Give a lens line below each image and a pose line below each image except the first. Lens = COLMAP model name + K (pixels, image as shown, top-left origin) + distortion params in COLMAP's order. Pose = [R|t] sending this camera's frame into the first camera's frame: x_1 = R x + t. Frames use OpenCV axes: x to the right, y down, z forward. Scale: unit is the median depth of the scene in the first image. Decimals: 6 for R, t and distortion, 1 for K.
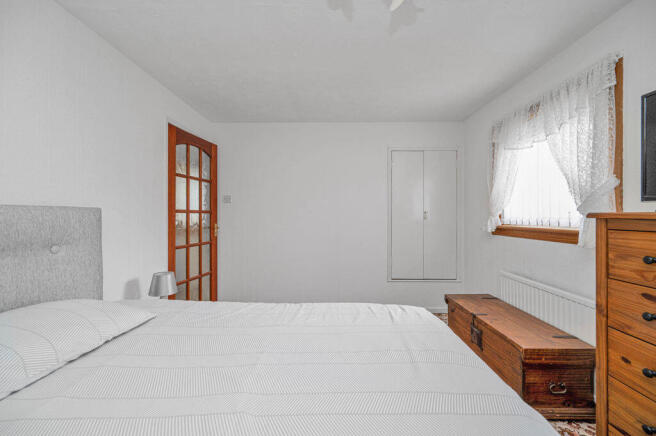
lens RADIAL K [[274.1, 0, 328.0], [0, 274.1, 218.0], [0, 0, 1]] dist [-0.000004, -0.000029]
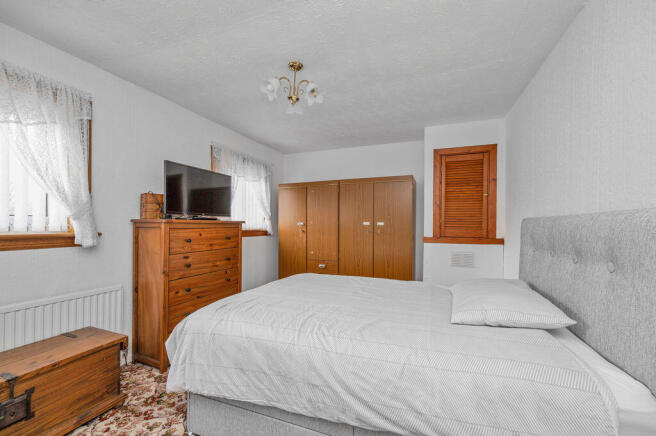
lens RADIAL K [[274.1, 0, 328.0], [0, 274.1, 218.0], [0, 0, 1]] dist [-0.000004, -0.000029]
pose [[-0.937503, -0.000079, 0.347976, -0.624721], [-0.005800, 0.999865, -0.015400, -0.007179], [-0.347928, -0.016456, -0.937377, 2.365383]]
